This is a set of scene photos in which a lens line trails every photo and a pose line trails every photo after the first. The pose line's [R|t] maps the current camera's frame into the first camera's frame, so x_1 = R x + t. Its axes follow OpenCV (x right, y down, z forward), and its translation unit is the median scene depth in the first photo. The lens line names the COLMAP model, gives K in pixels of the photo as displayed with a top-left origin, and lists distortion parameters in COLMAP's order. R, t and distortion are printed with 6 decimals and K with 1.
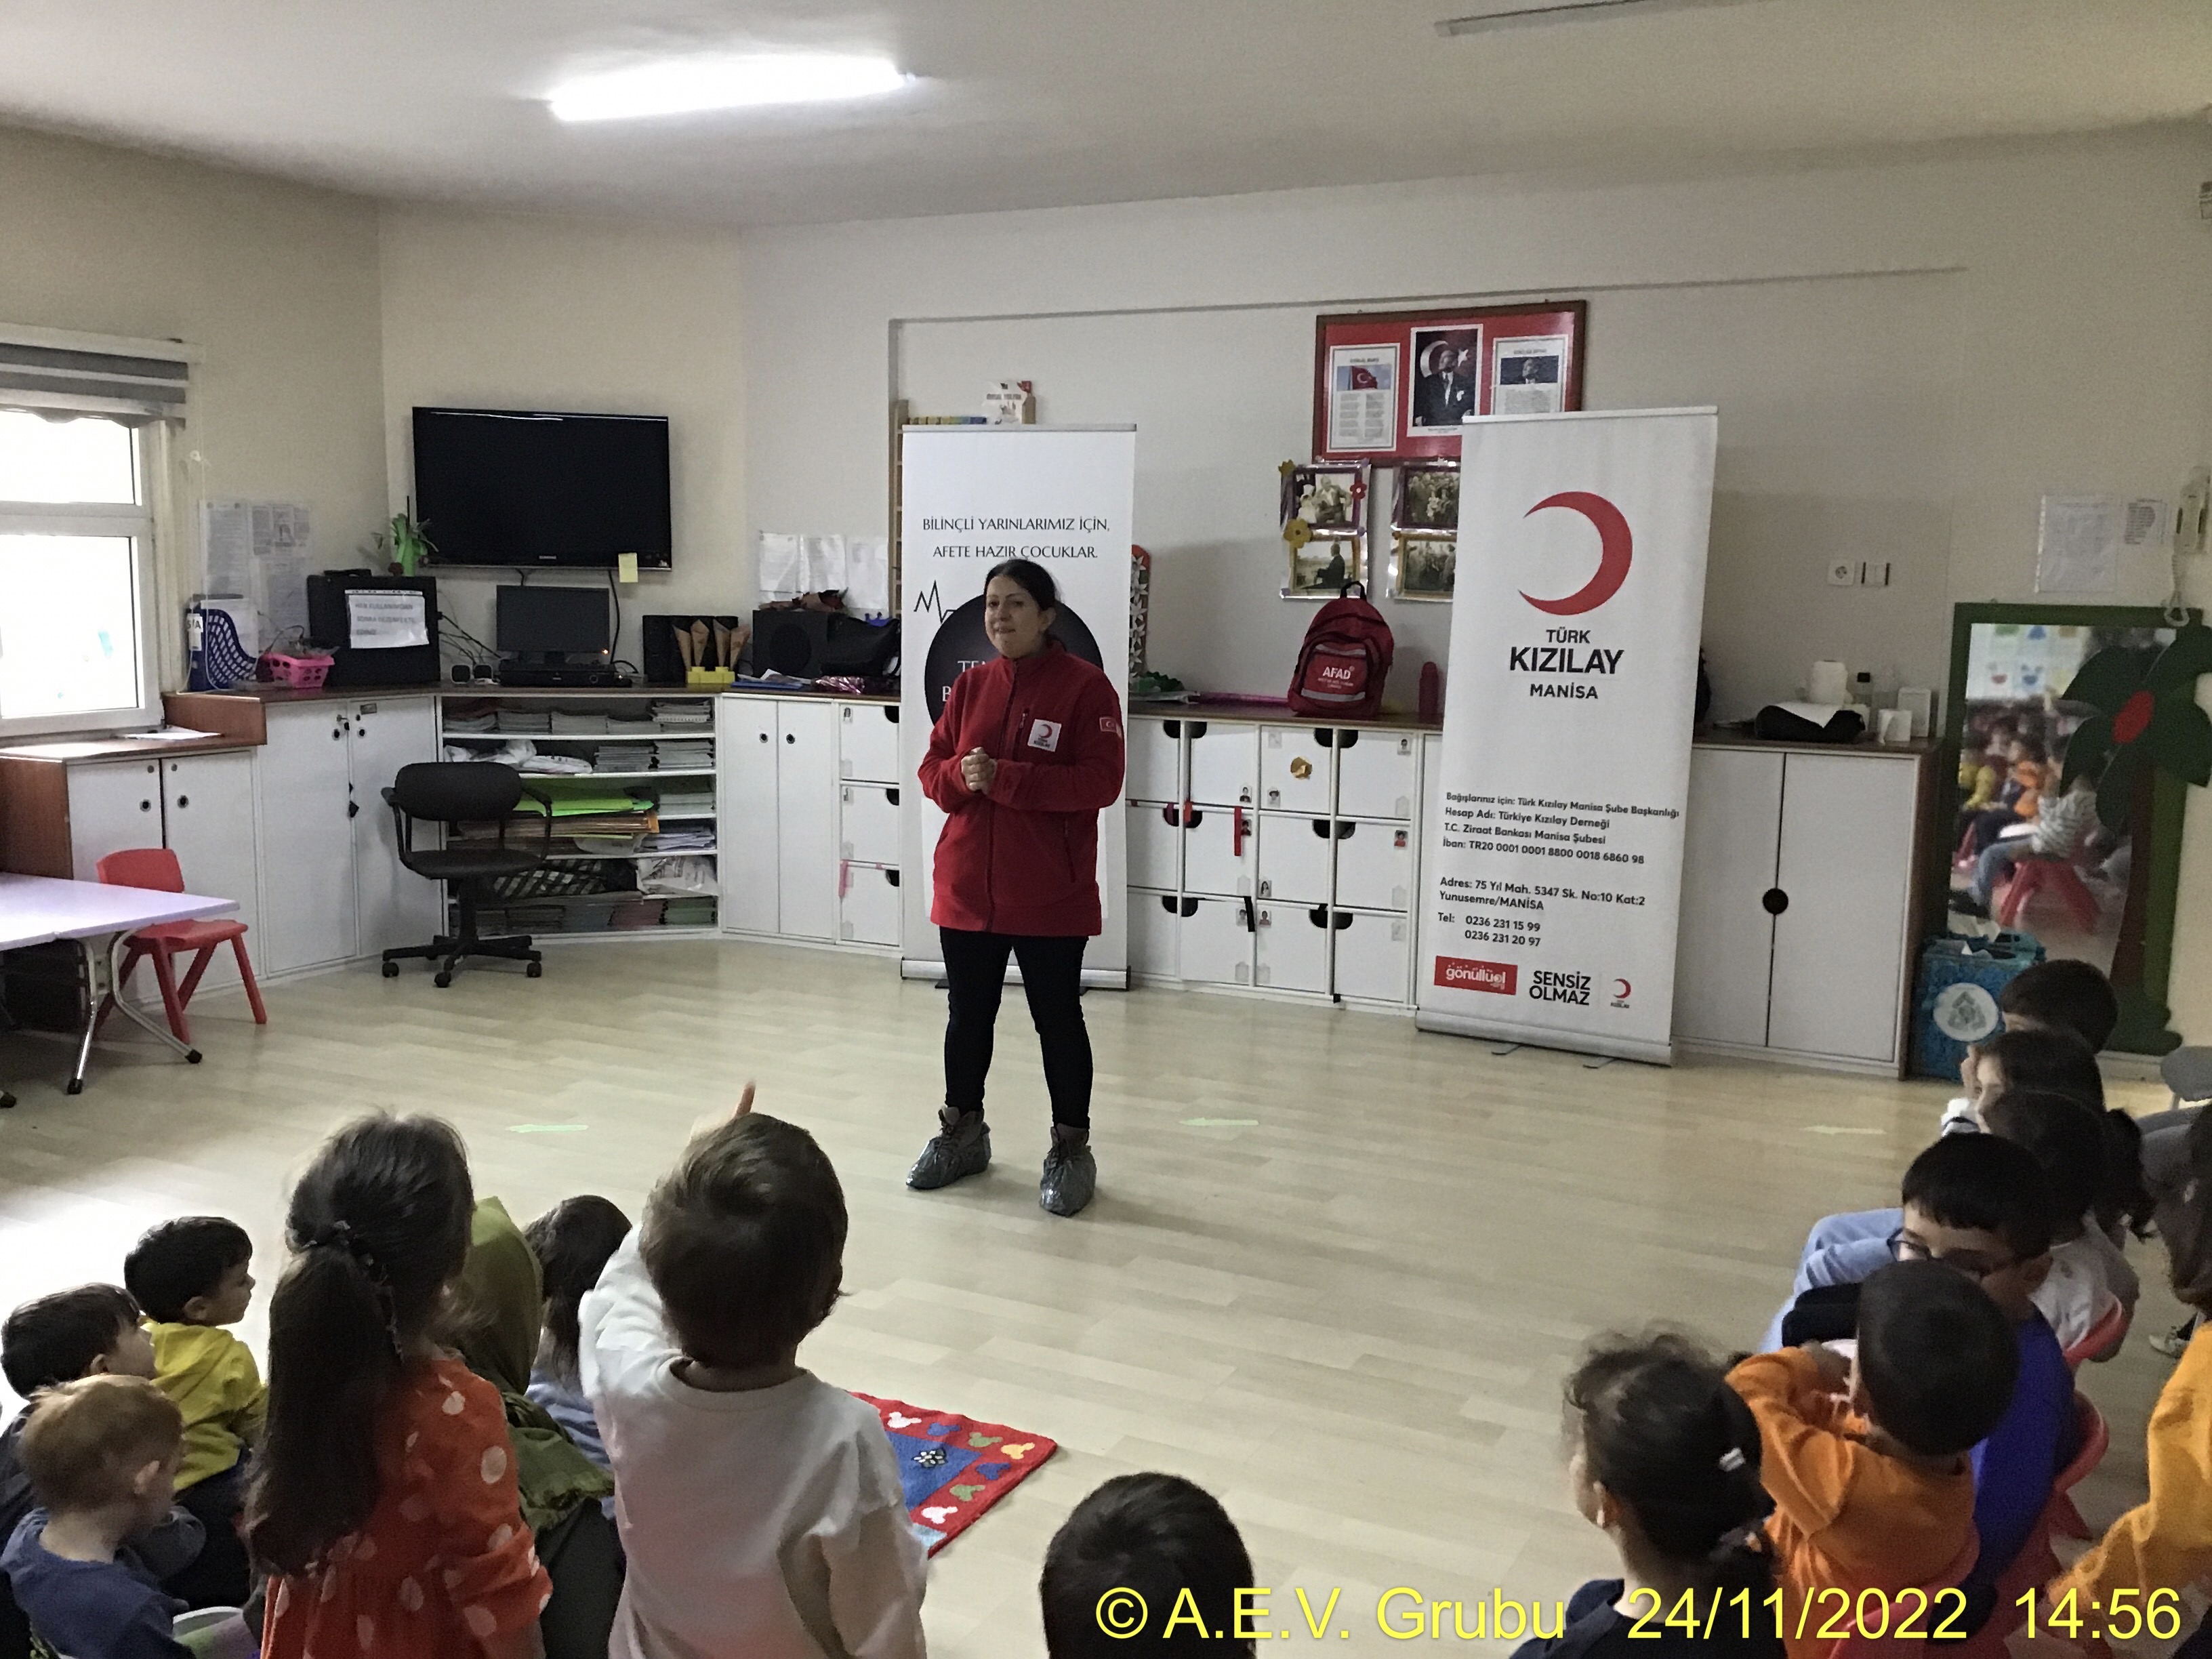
lens RADIAL K [[1990.6, 0, 1106.0], [0, 1990.6, 829.5], [0, 0, 1]] dist [0.196632, -0.358504]
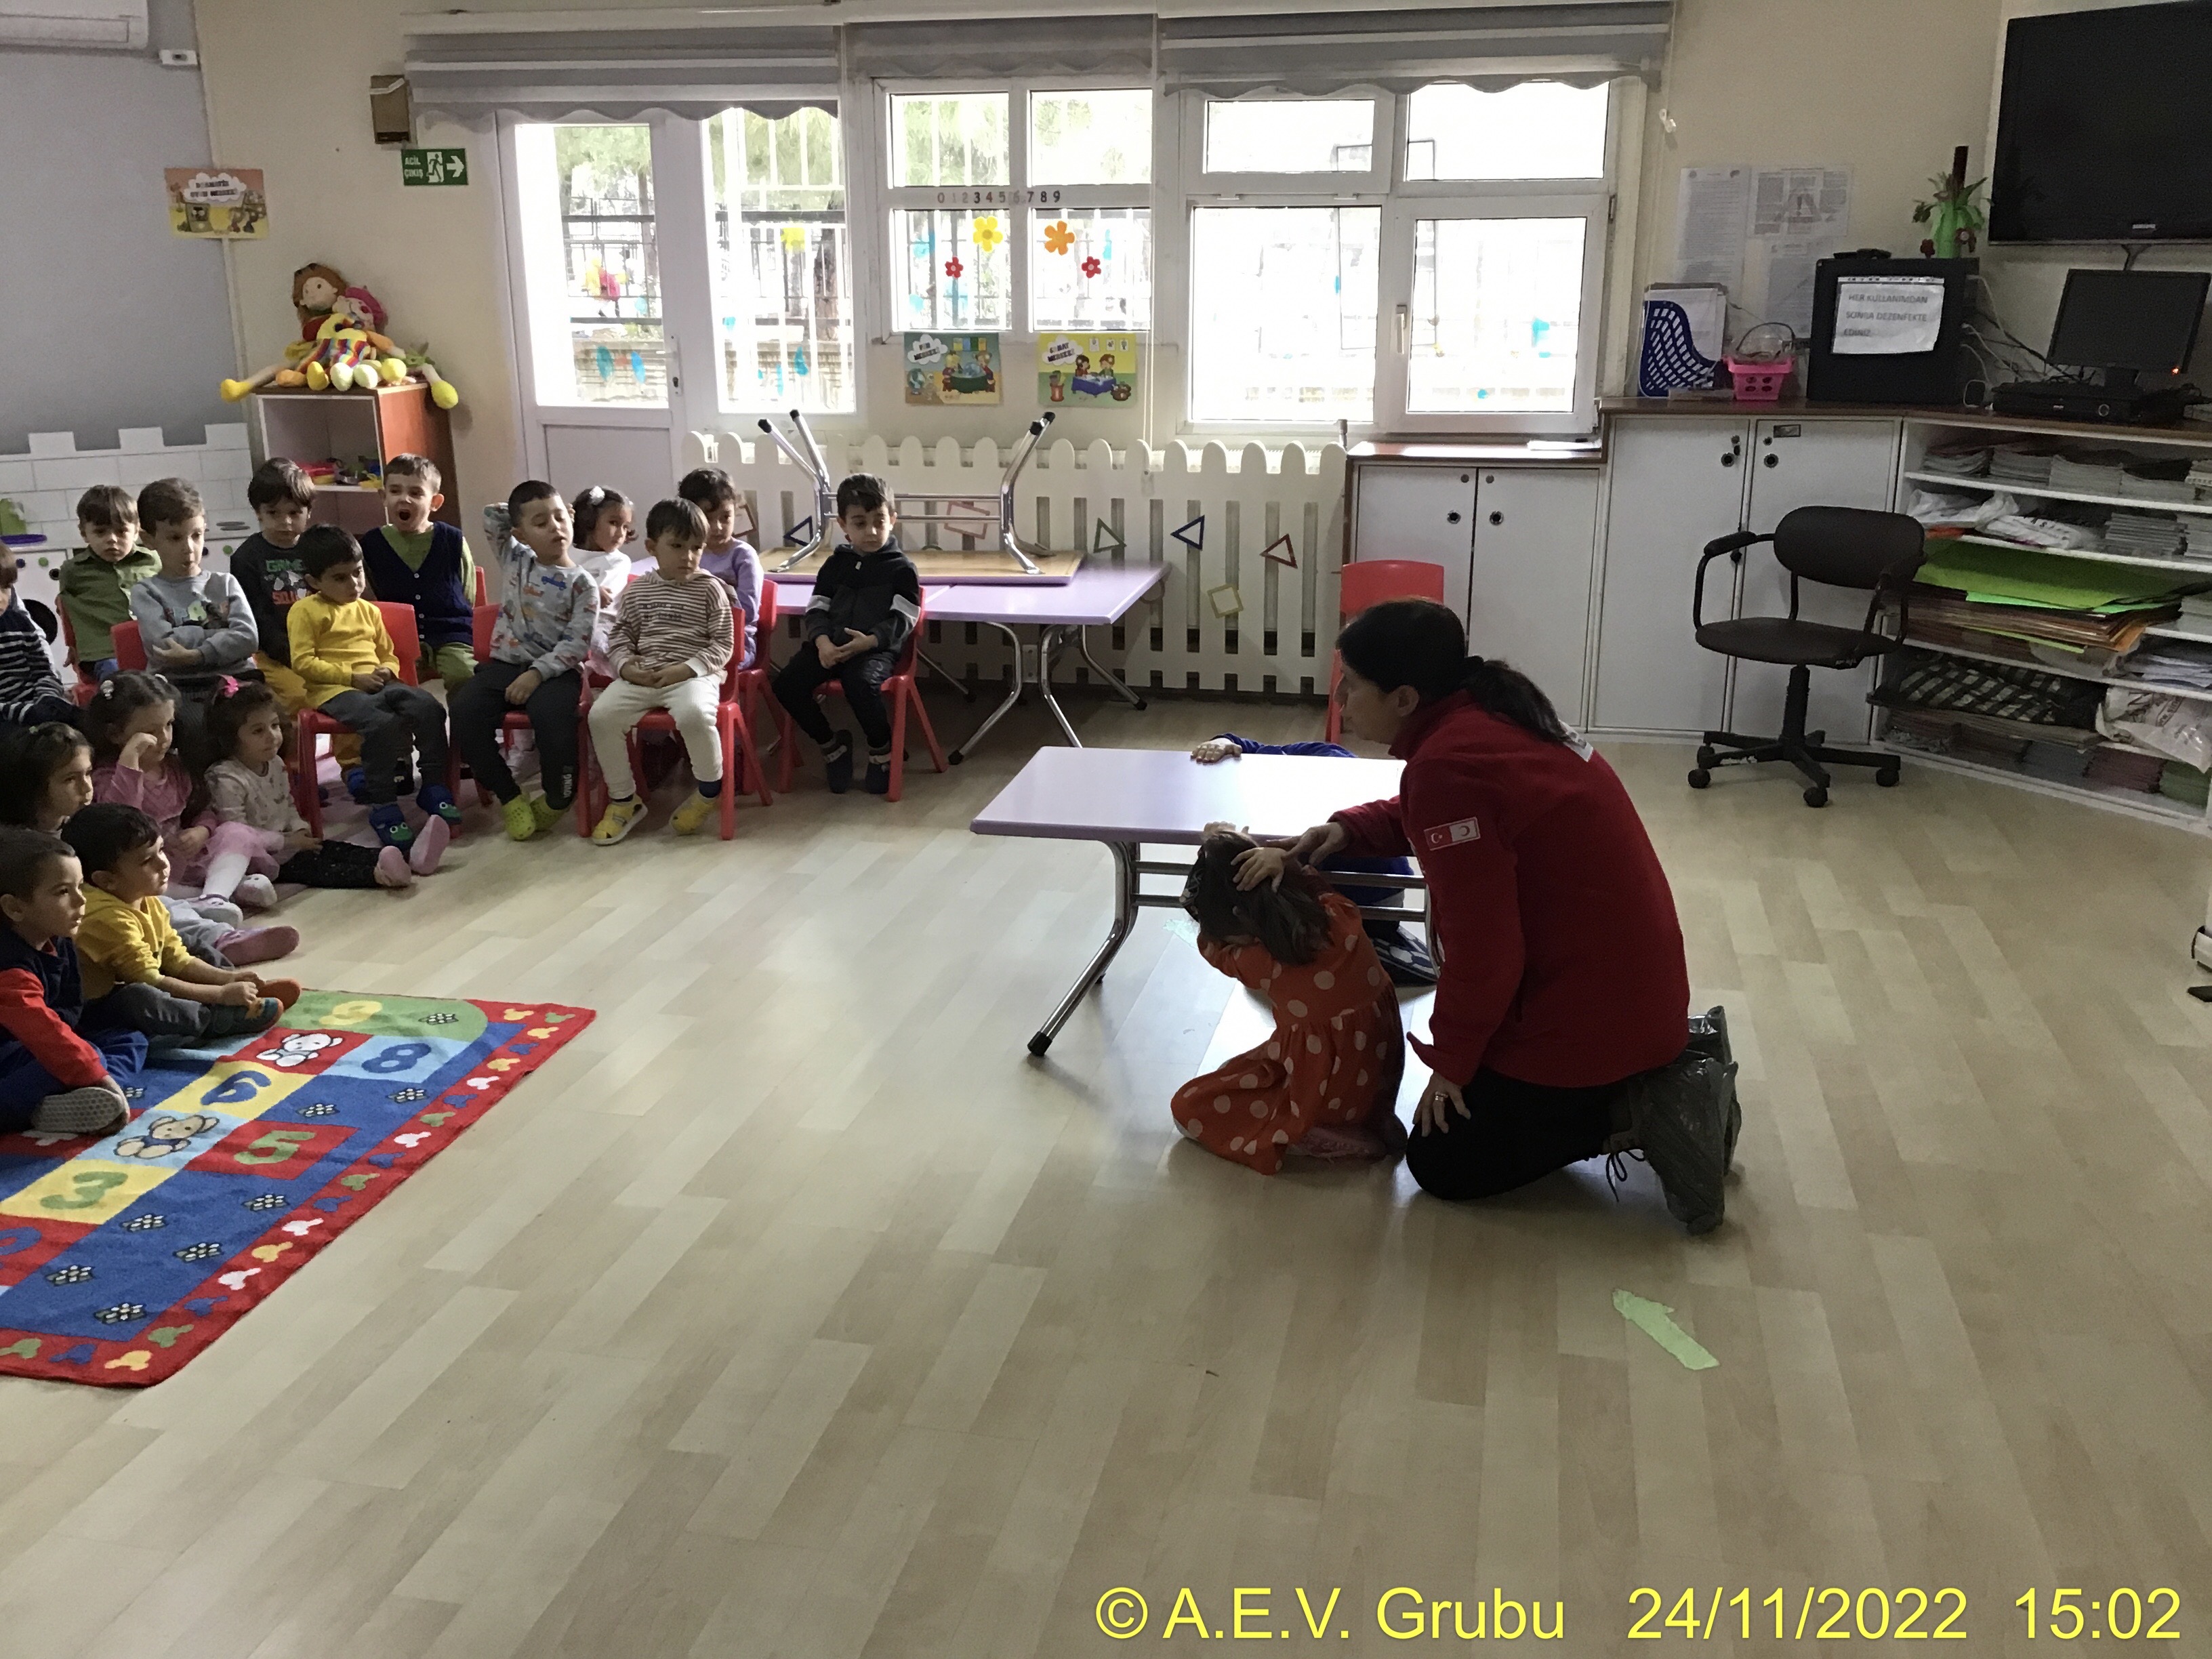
lens RADIAL K [[2025.7, 0, 1106.0], [0, 2025.7, 829.5], [0, 0, 1]] dist [0.148196, -0.271561]
pose [[0.261380, 0.252831, -0.931535, 0.361490], [-0.119635, 0.966129, 0.228652, -0.061701], [0.957793, 0.051680, 0.282774, 0.529663]]
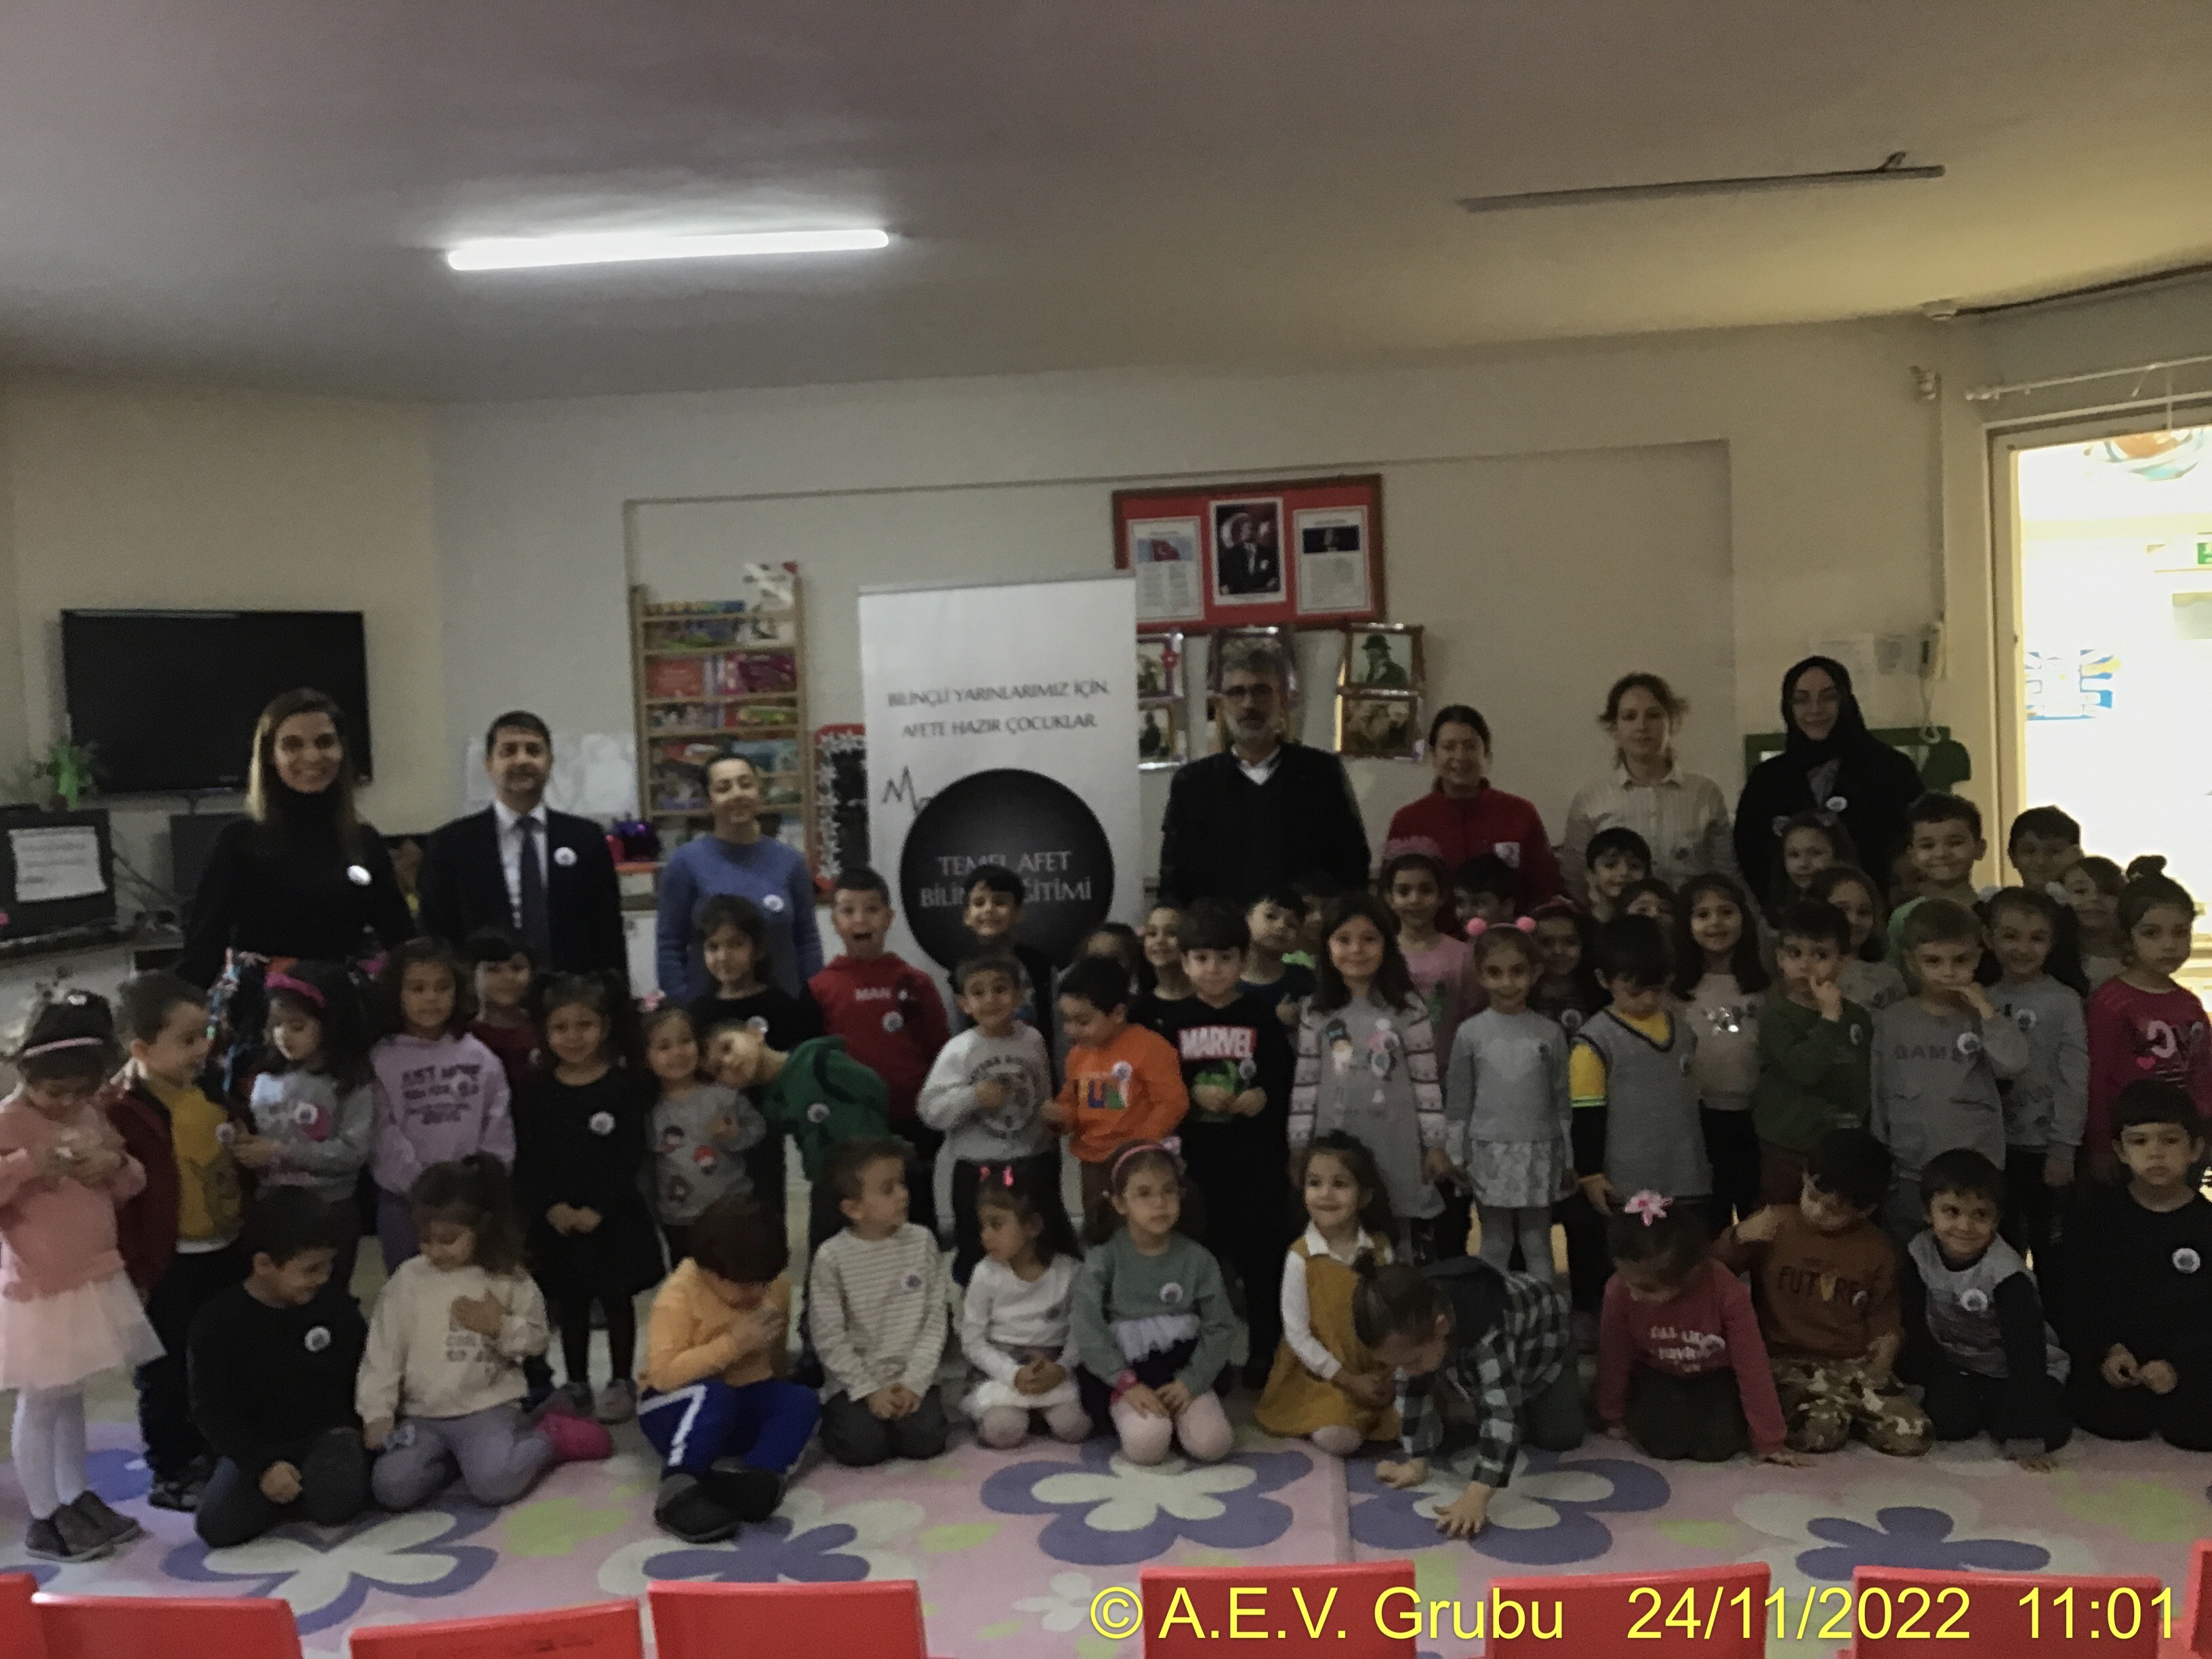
lens RADIAL K [[2025.7, 0, 1106.0], [0, 2025.7, 829.5], [0, 0, 1]] dist [0.148196, -0.271561]
pose [[0.926664, -0.067839, 0.369719, -0.282400], [0.106390, 0.990695, -0.084877, -0.001545], [-0.360521, 0.117987, 0.925259, 0.080300]]
